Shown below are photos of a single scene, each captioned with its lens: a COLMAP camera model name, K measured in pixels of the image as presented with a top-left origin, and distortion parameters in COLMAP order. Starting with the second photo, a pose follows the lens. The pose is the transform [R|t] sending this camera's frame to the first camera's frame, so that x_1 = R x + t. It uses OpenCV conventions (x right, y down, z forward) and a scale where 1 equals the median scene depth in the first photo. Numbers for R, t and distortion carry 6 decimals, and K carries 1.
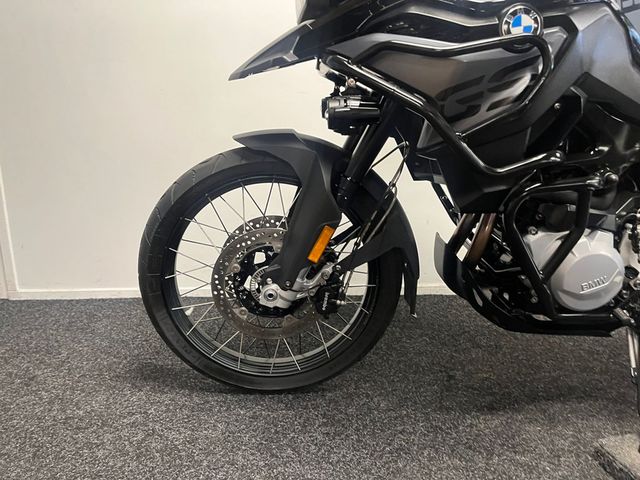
lens RADIAL K [[490.0, 0, 320.0], [0, 490.0, 240.0], [0, 0, 1]] dist [0.077642, -0.112253]
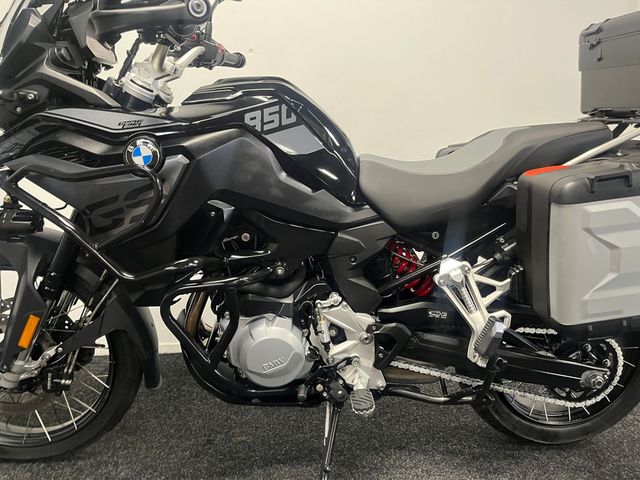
lens RADIAL K [[490.0, 0, 320.0], [0, 490.0, 240.0], [0, 0, 1]] dist [0.077642, -0.112253]
pose [[0.999650, -0.006462, 0.025646, 0.570938], [0.007677, 0.998839, -0.047558, -0.126047], [-0.025308, 0.047739, 0.998539, -0.114754]]
